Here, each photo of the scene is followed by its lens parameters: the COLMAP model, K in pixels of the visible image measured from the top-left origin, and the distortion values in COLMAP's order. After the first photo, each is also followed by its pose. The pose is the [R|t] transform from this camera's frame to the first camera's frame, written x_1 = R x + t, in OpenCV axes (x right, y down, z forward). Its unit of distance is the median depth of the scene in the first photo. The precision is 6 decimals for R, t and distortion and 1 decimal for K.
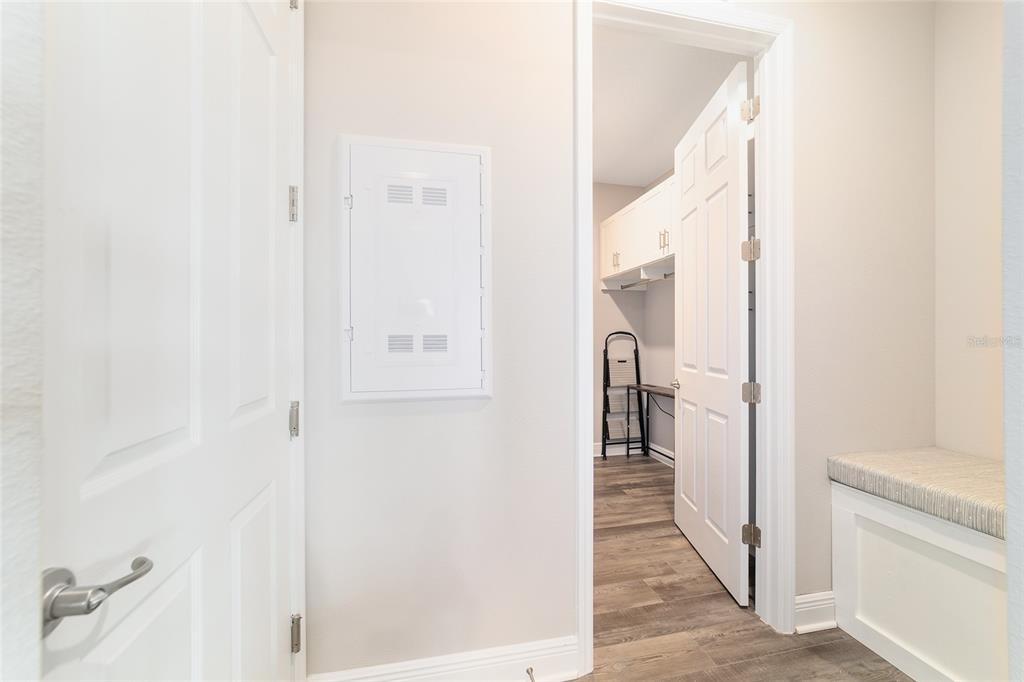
lens RADIAL K [[392.5, 0, 512.2], [0, 392.5, 335.9], [0, 0, 1]] dist [-0.018851, 0.010079]
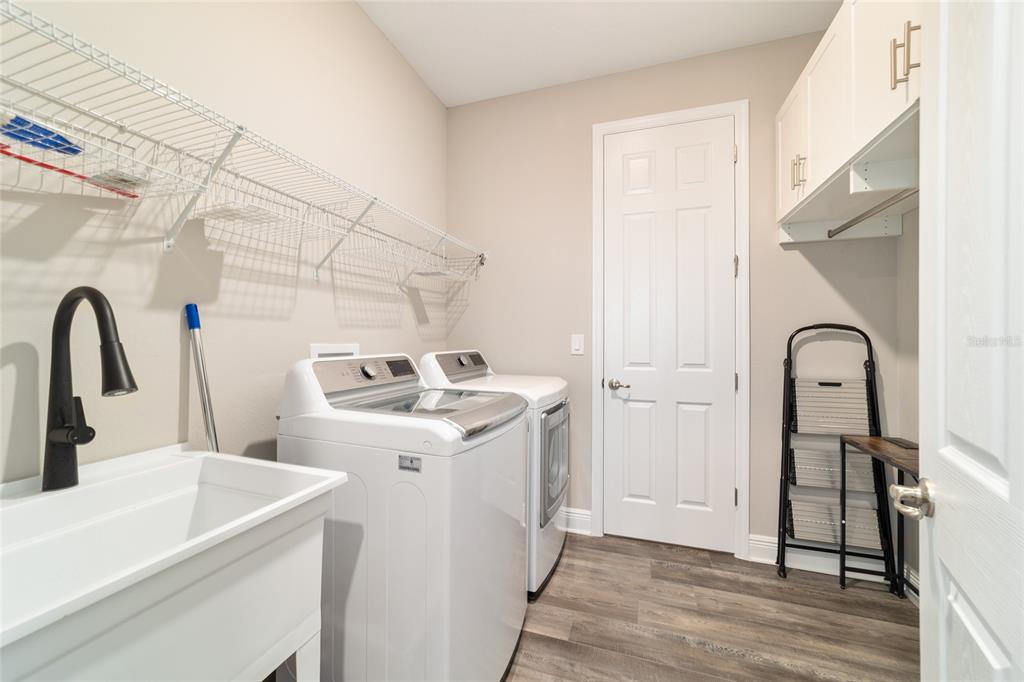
lens RADIAL K [[392.5, 0, 512.2], [0, 392.5, 335.9], [0, 0, 1]] dist [-0.018851, 0.010079]
pose [[0.855686, 0.000371, -0.517495, 0.194441], [-0.000736, 1.000000, -0.000500, 0.005166], [0.517495, 0.000809, 0.855686, 0.378553]]
